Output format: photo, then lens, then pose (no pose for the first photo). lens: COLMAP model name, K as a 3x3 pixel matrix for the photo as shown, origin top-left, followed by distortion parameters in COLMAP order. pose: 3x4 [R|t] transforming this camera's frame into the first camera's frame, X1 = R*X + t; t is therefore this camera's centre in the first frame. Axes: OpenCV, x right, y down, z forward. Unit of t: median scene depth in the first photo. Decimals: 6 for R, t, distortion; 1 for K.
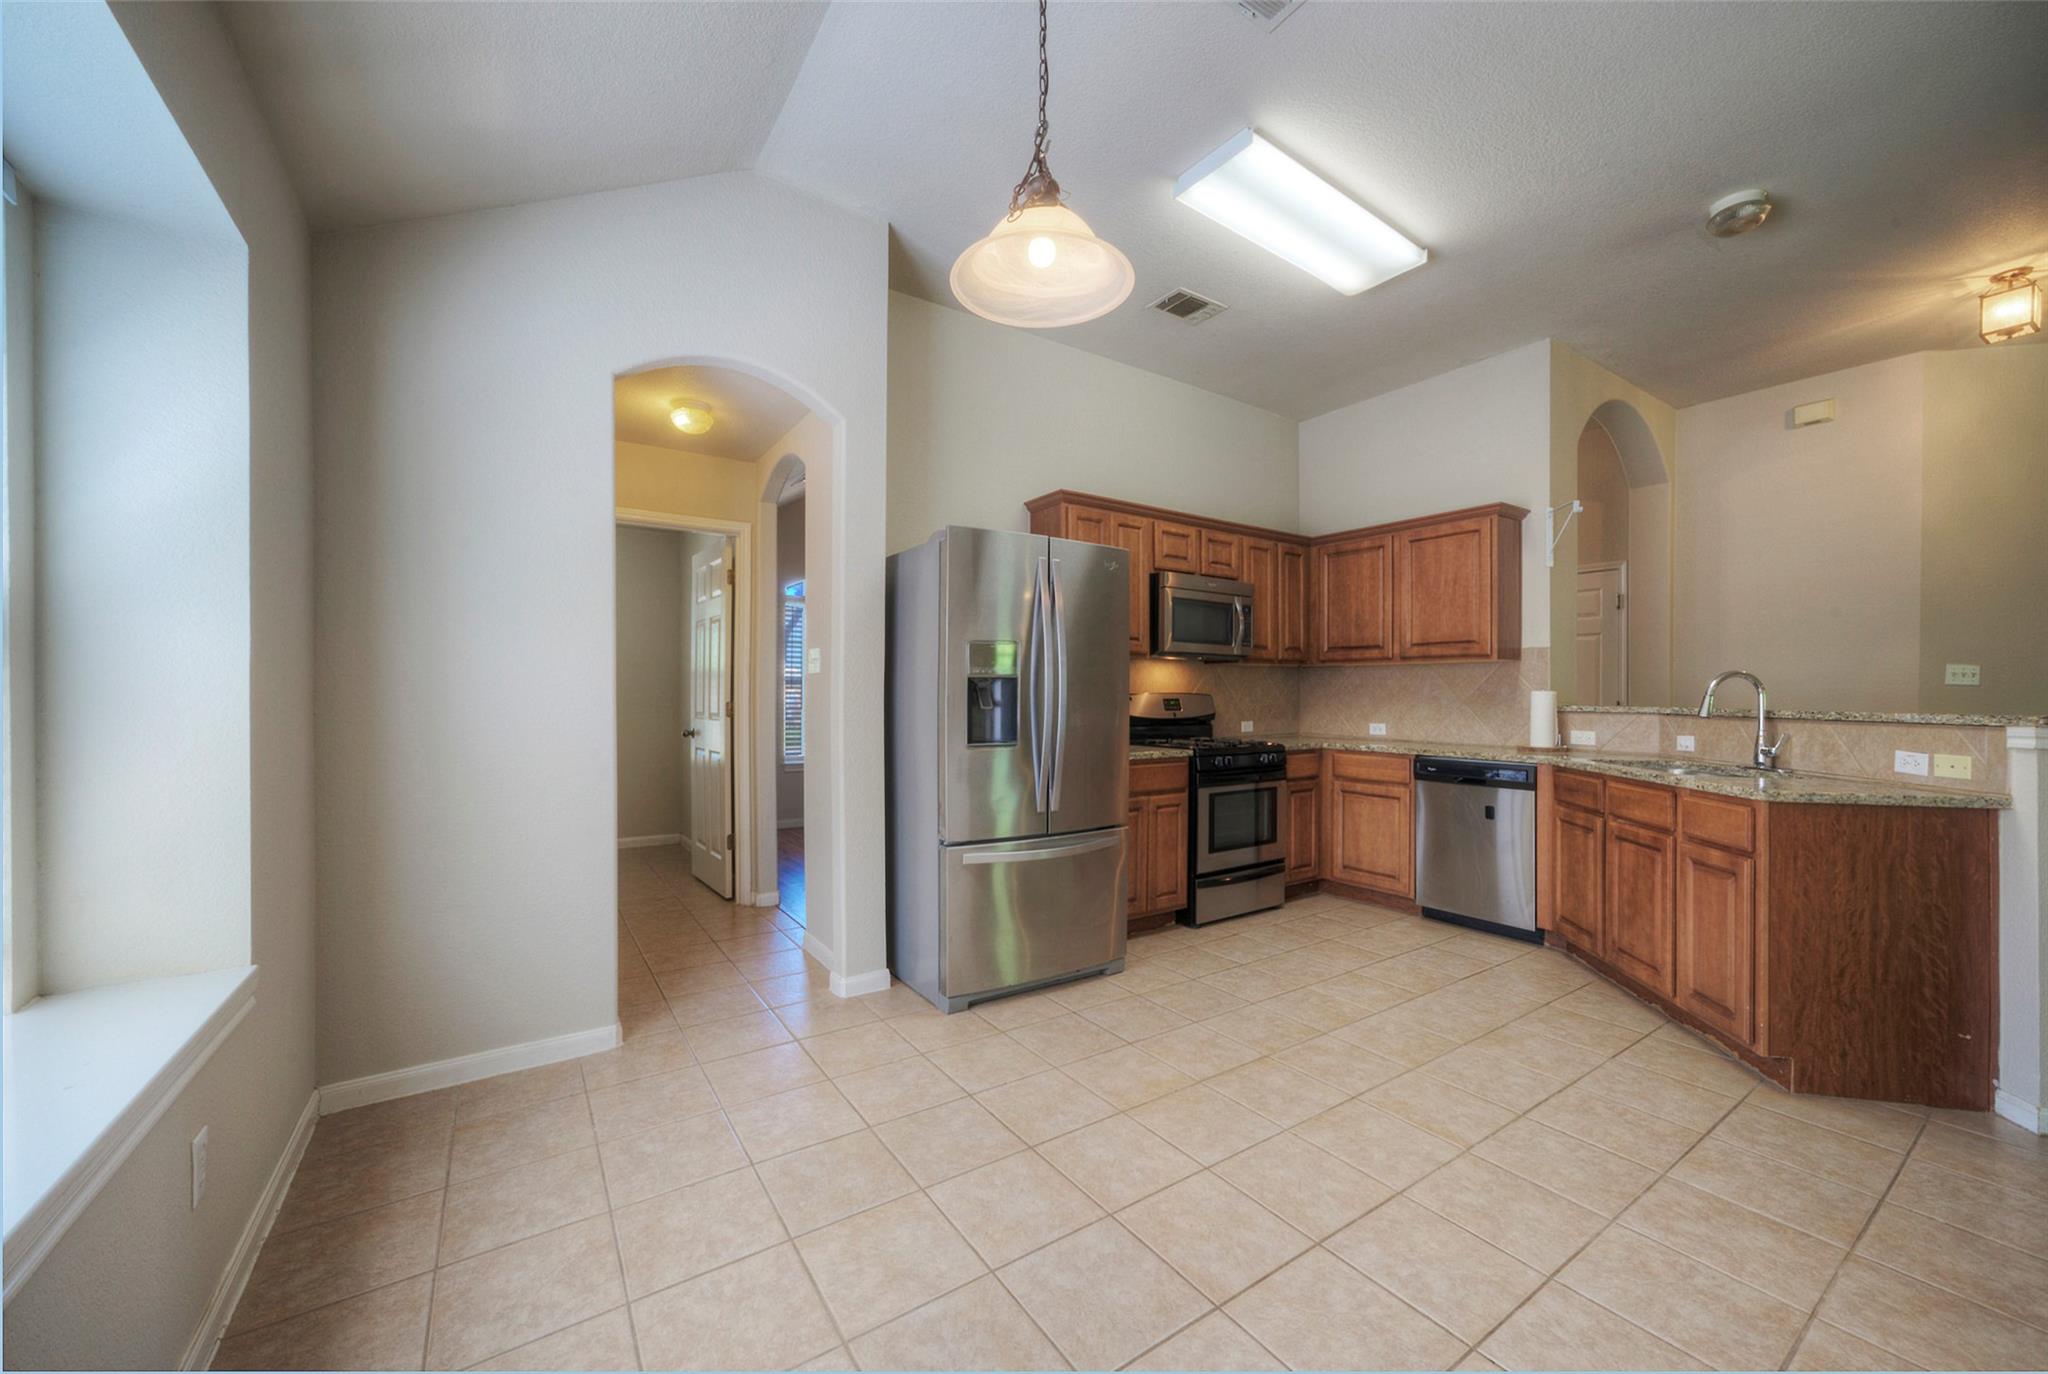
lens RADIAL K [[755.2, 0, 1029.8], [0, 755.2, 699.7], [0, 0, 1]] dist [-0.004133, 0.001542]
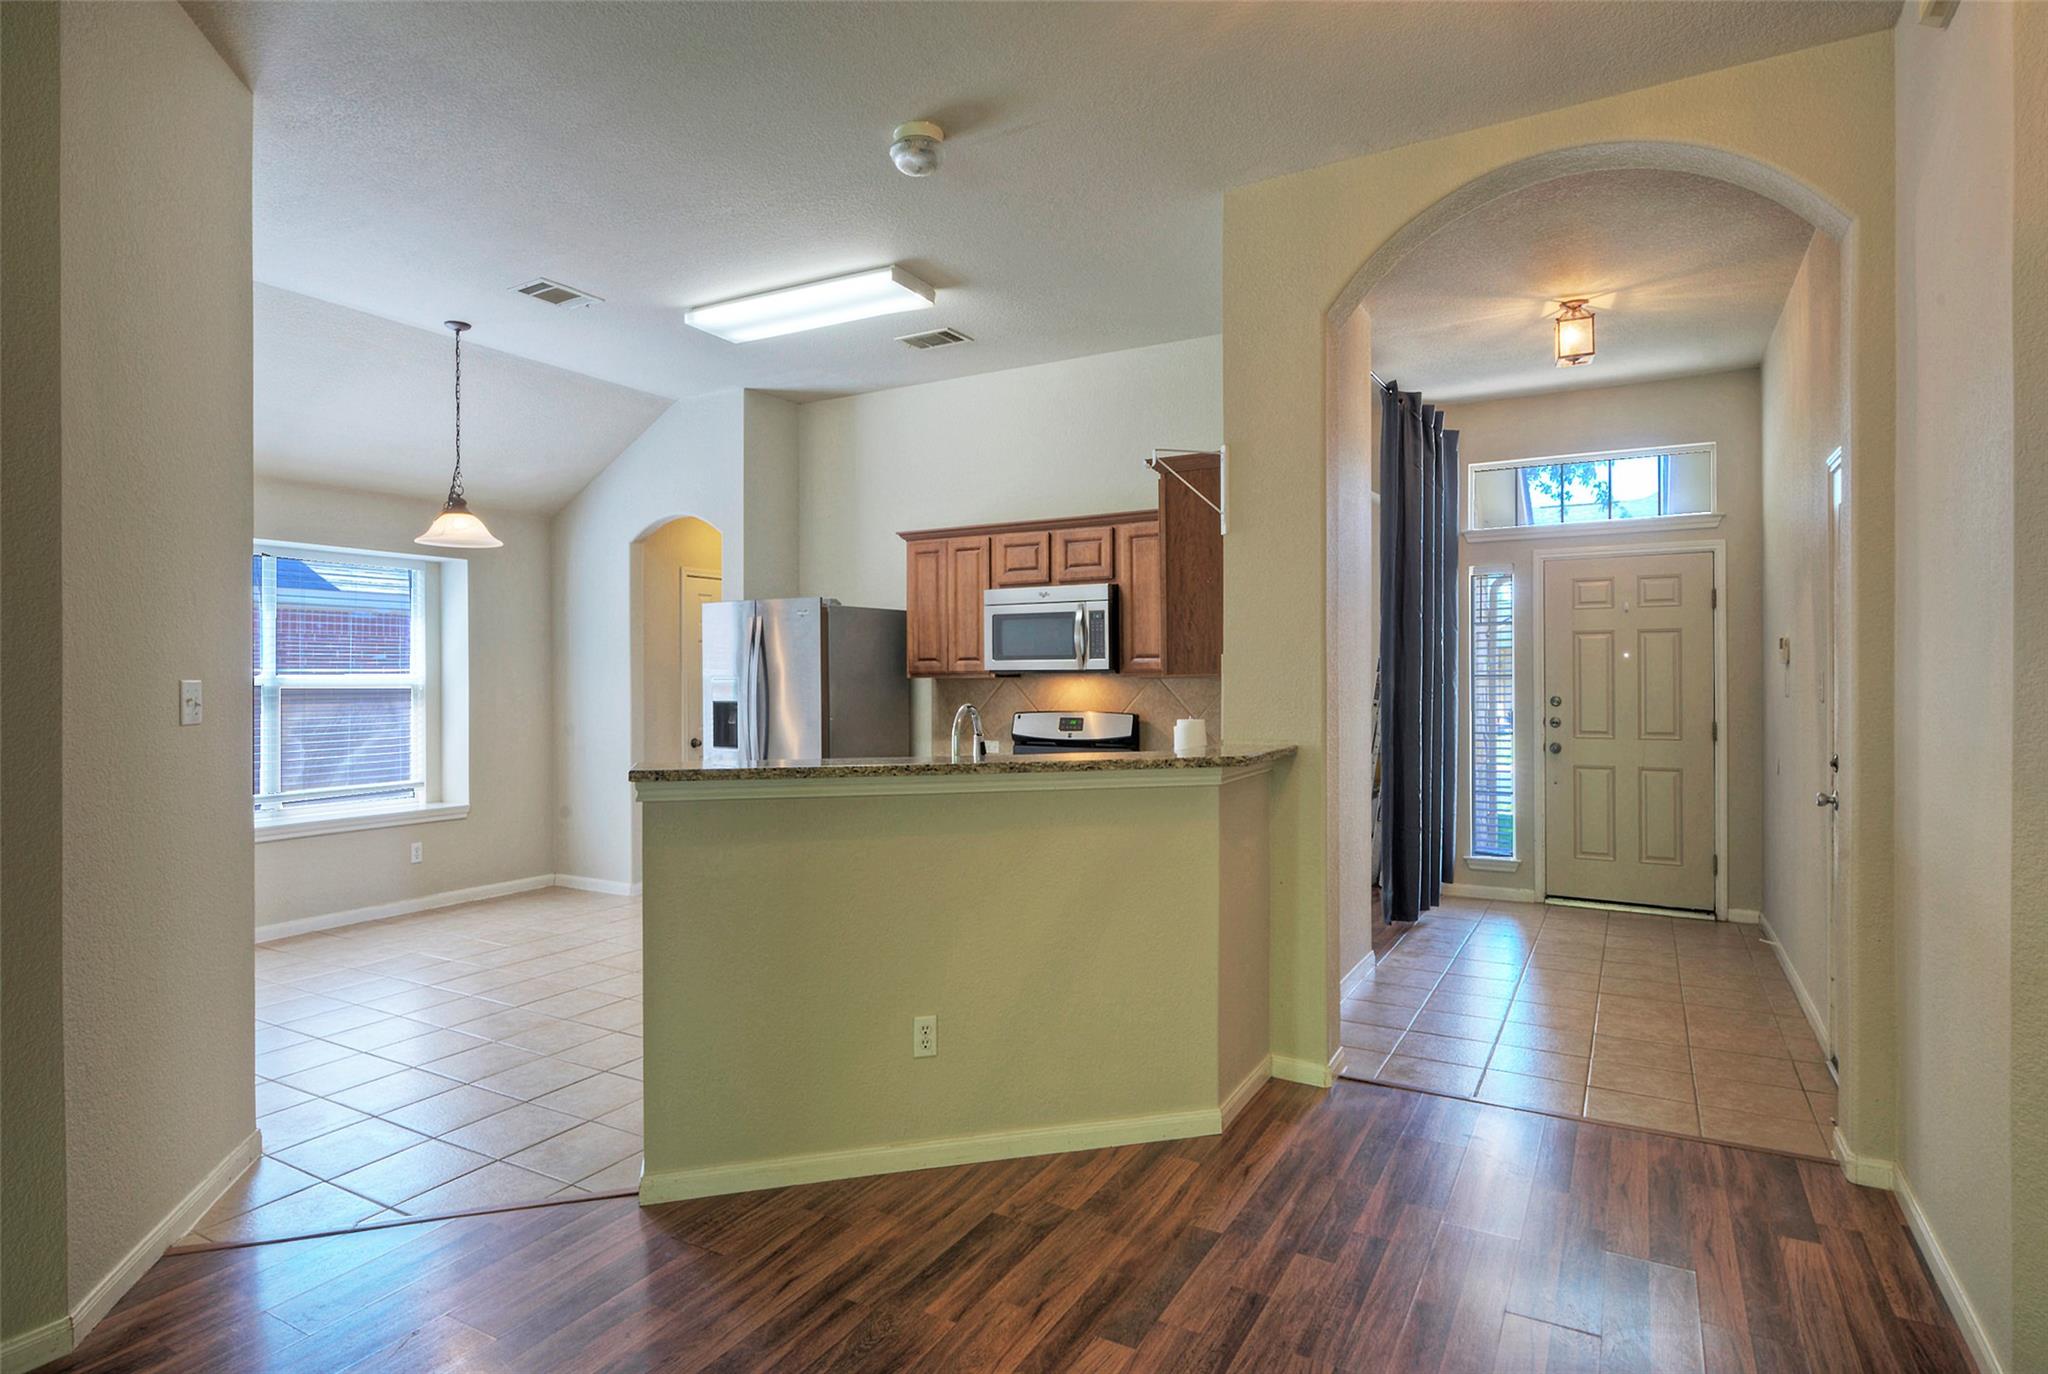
lens RADIAL K [[1069.2, 0, 1001.4], [0, 1069.2, 680.8], [0, 0, 1]] dist [-0.007456, -0.001965]
pose [[0.446235, -0.008393, -0.894876, 1.461619], [-0.002197, 0.999943, -0.010474, -0.036098], [0.894913, 0.006640, 0.446191, 0.402247]]
